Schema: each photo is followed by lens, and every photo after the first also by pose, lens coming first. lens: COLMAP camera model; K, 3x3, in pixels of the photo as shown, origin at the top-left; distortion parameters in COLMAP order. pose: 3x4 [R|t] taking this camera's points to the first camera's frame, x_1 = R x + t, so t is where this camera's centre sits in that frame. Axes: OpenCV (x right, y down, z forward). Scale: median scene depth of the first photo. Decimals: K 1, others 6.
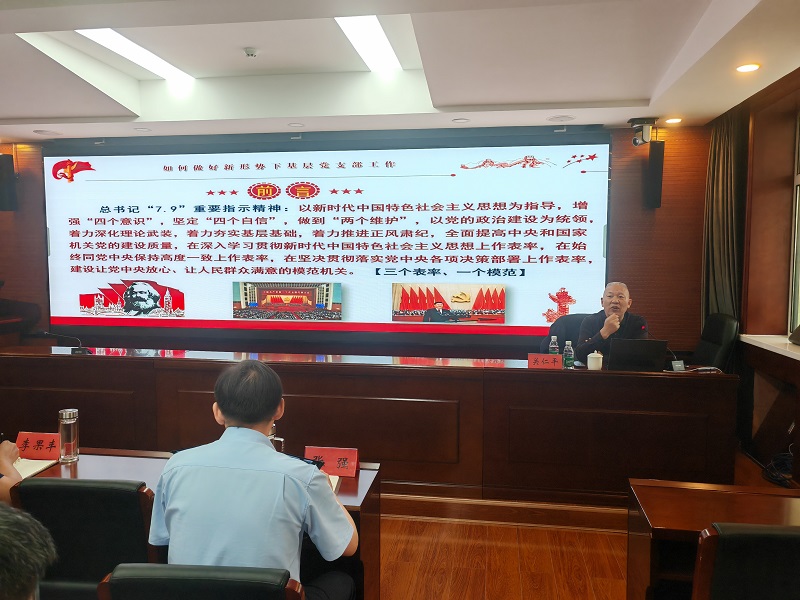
lens RADIAL K [[628.9, 0, 400.0], [0, 628.9, 300.0], [0, 0, 1]] dist [0.004568, 0.002696]
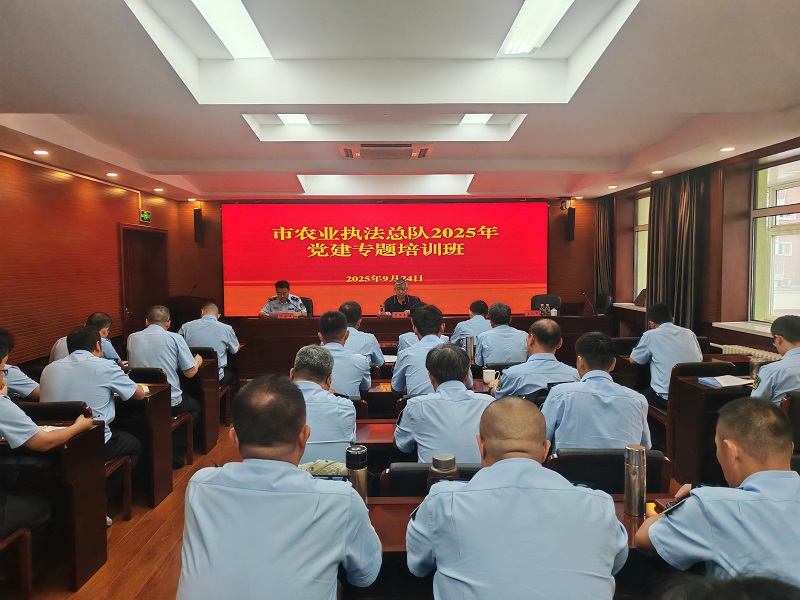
lens RADIAL K [[628.9, 0, 400.0], [0, 628.9, 300.0], [0, 0, 1]] dist [0.004568, 0.002696]
pose [[0.986966, -0.022933, 0.159288, -0.454489], [0.023910, 0.999705, -0.004217, 0.035673], [-0.159144, 0.007970, 0.987223, -0.882328]]
